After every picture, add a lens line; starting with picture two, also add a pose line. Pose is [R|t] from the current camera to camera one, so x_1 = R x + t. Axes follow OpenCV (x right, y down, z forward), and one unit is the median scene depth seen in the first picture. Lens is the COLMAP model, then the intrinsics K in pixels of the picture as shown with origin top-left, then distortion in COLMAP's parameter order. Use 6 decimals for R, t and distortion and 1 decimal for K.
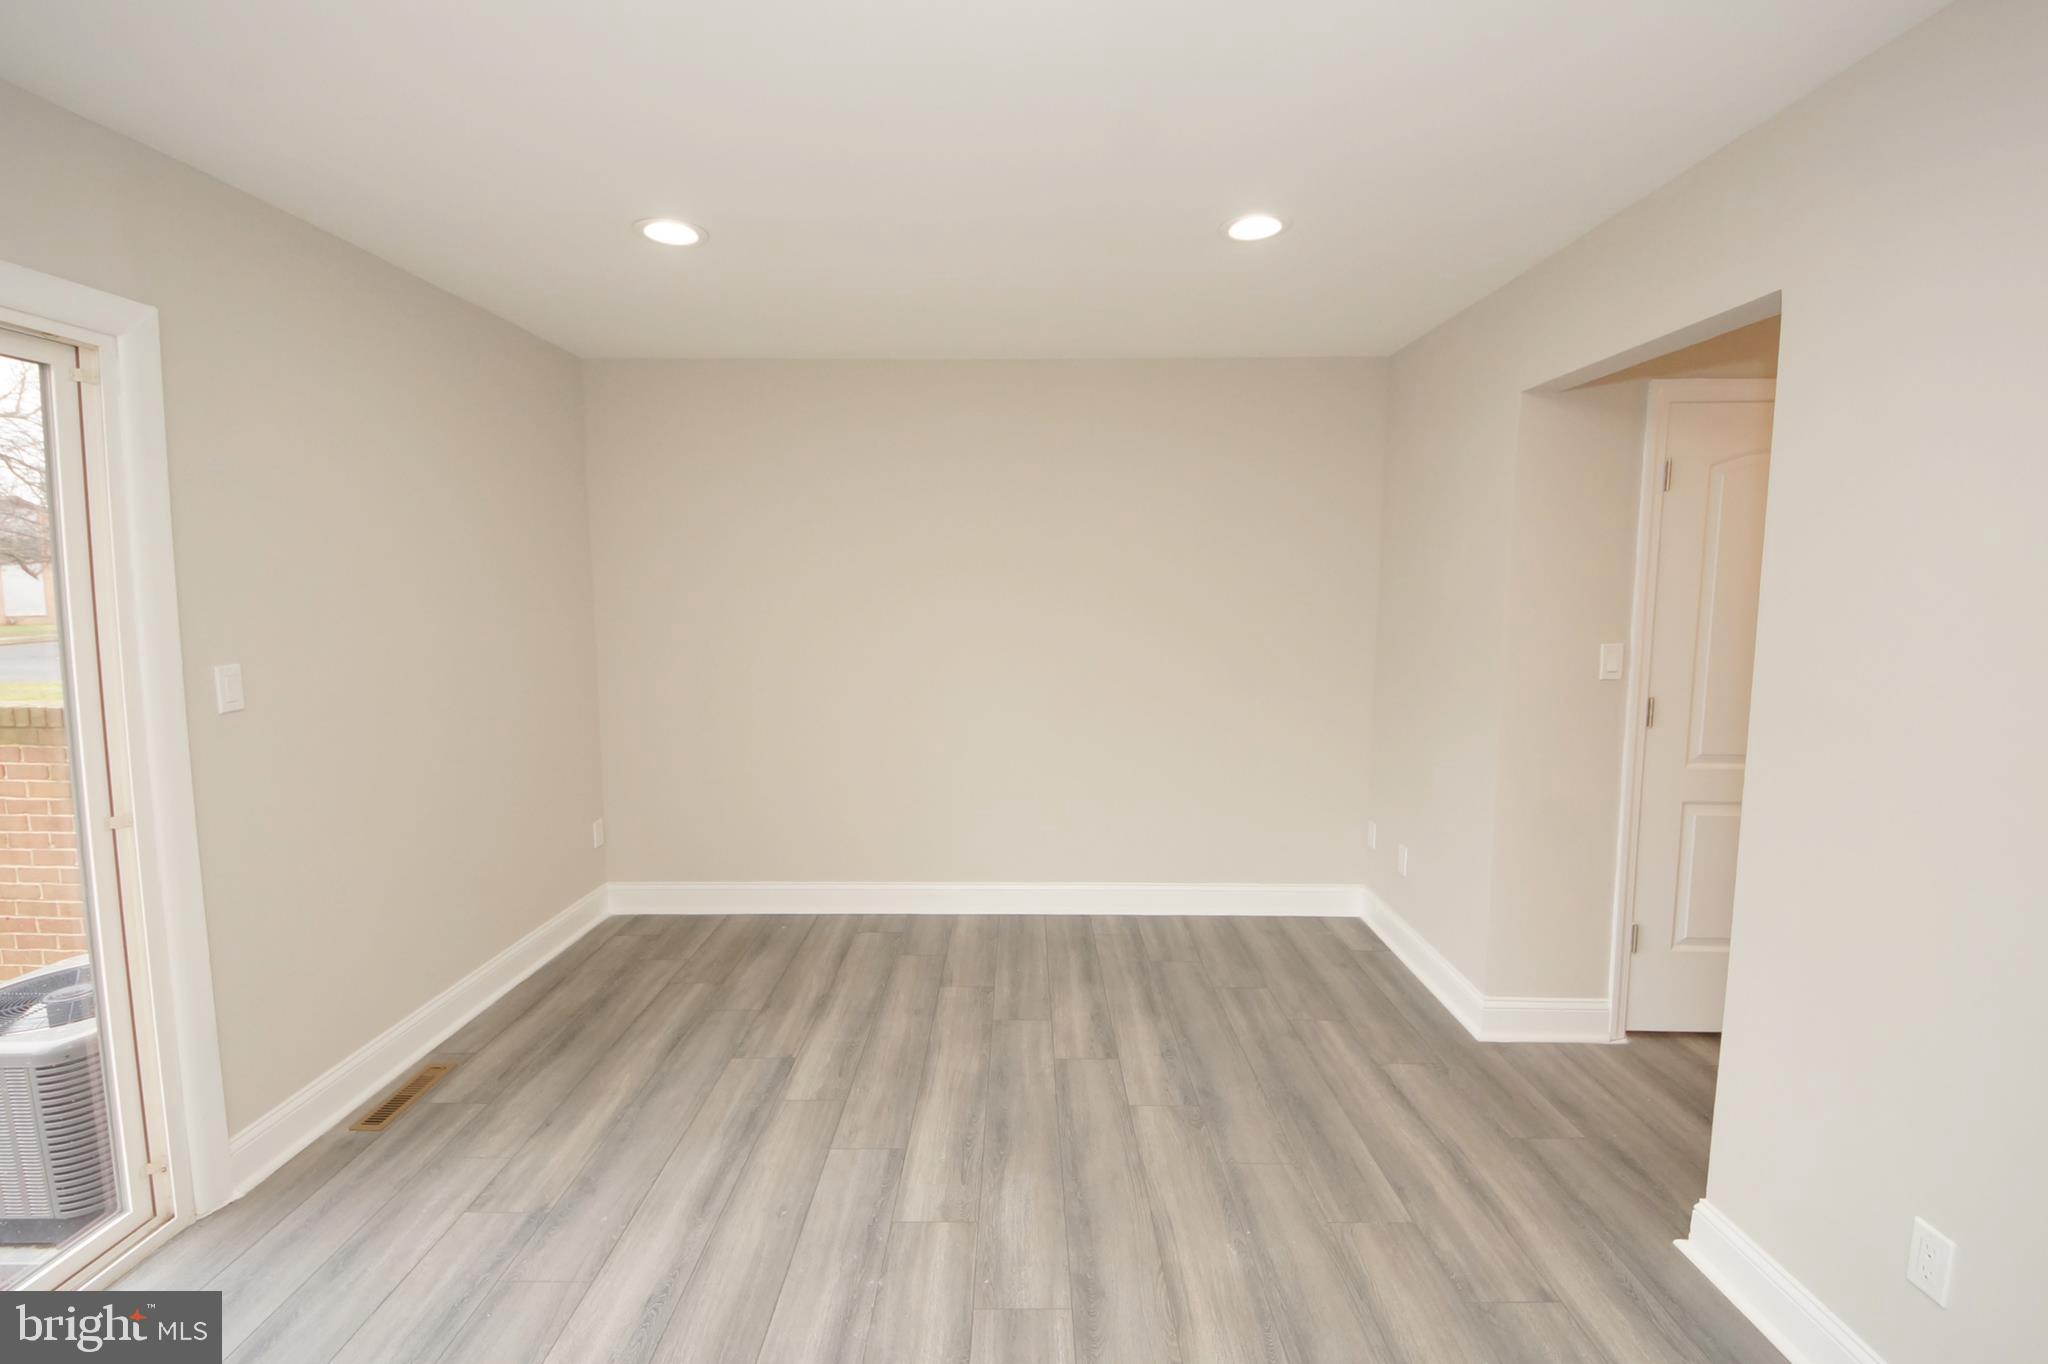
lens RADIAL K [[875.7, 0, 1024.0], [0, 875.7, 682.0], [0, 0, 1]] dist [0.034629, -0.026792]
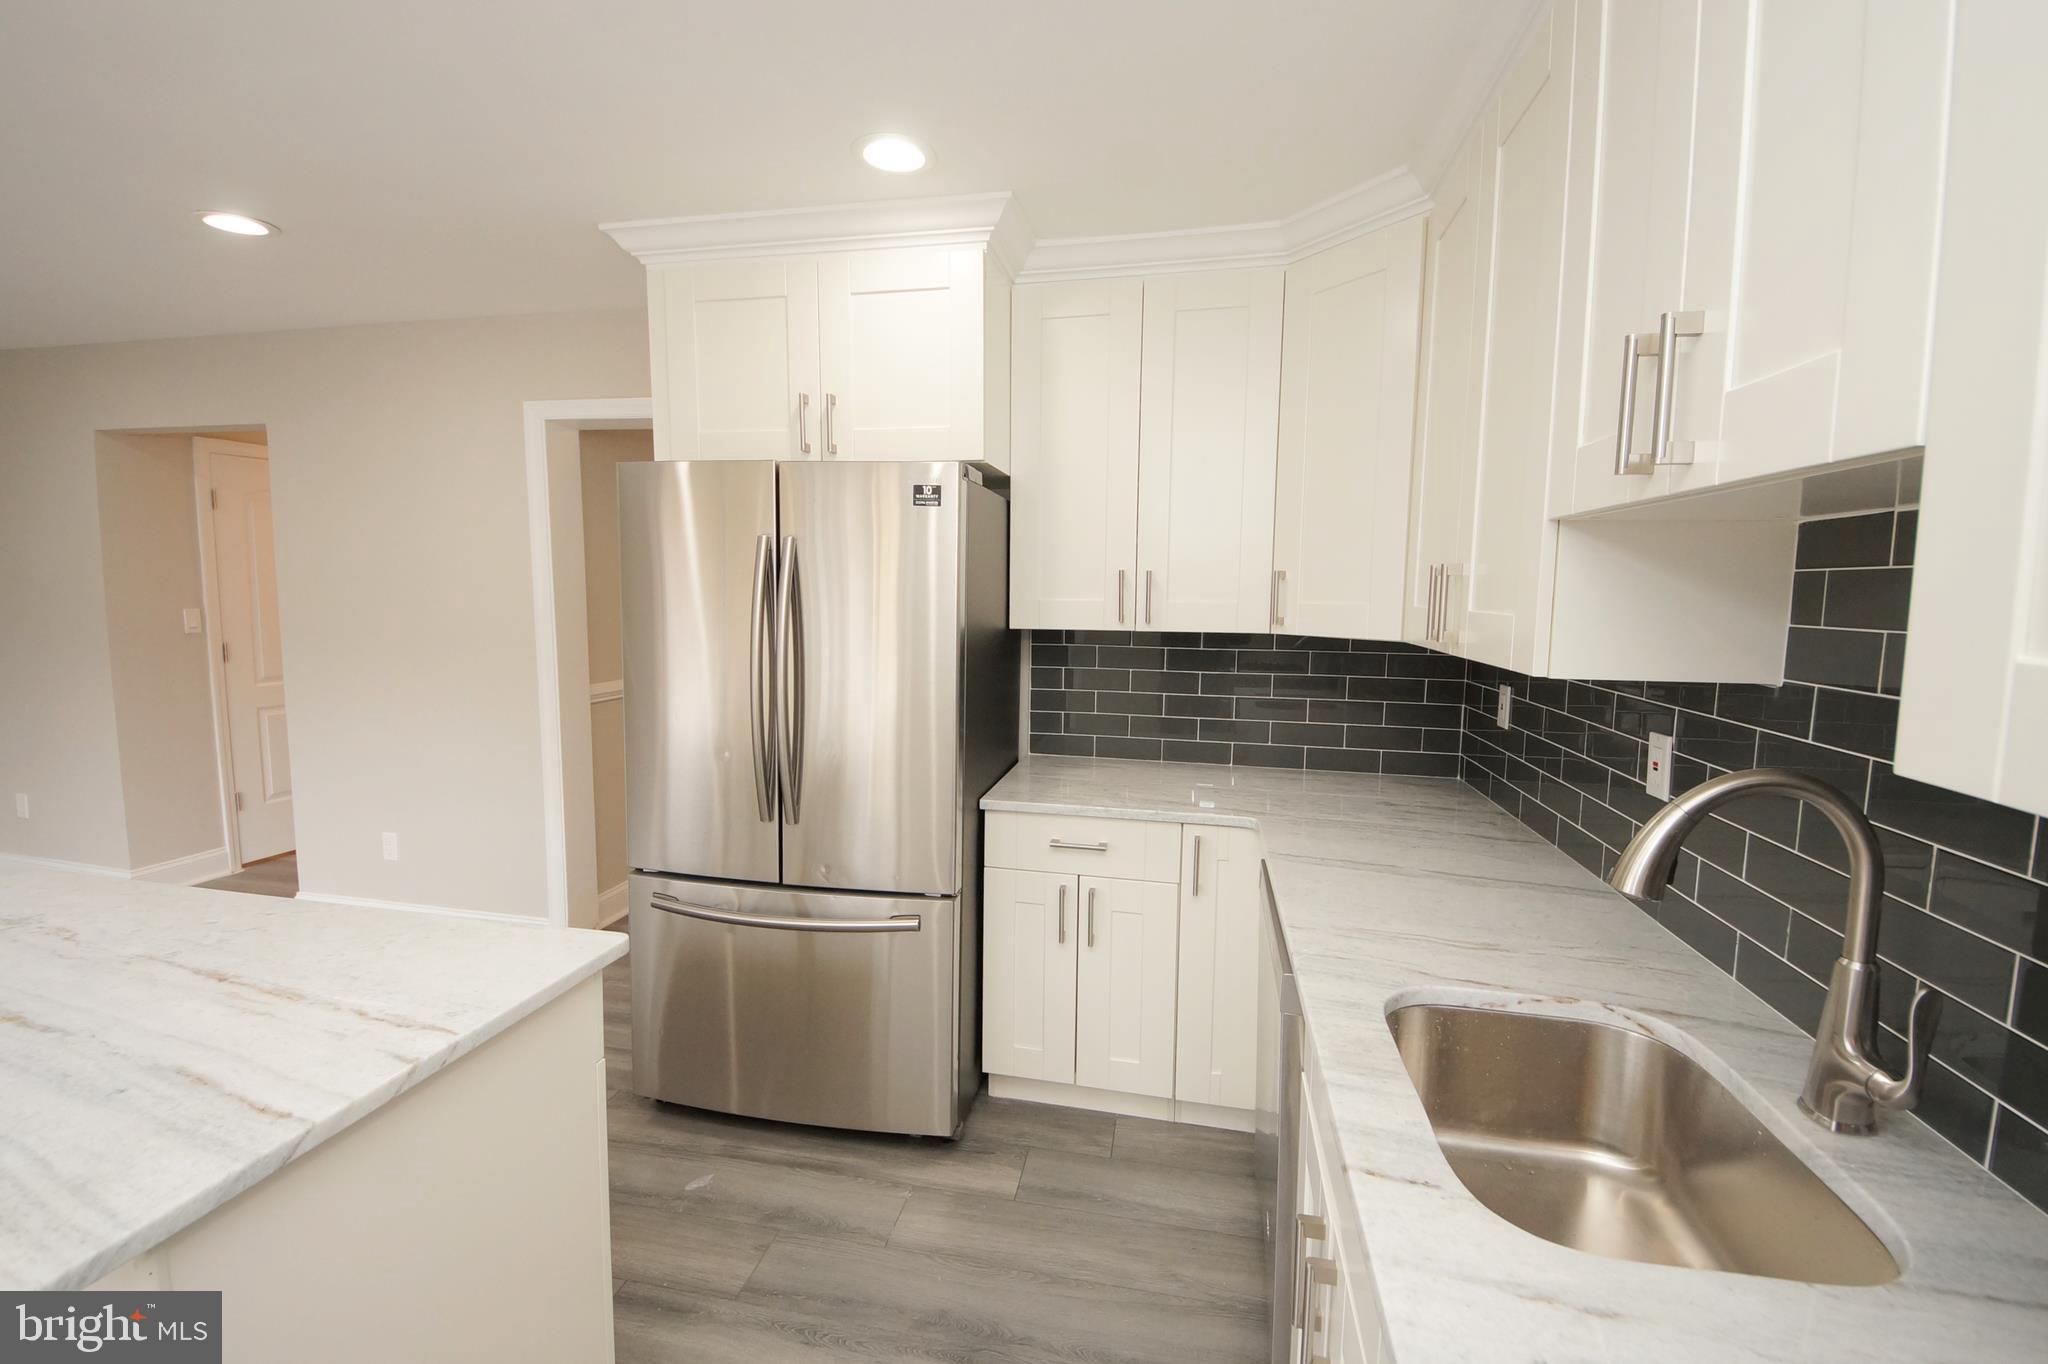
lens RADIAL K [[855.8, 0, 1019.9], [0, 855.8, 673.8], [0, 0, 1]] dist [0.035966, -0.024859]
pose [[0.199671, -0.096284, 0.975121, -0.497316], [0.088100, 0.992894, 0.079999, 0.072280], [-0.975894, 0.069935, 0.206734, -0.666950]]
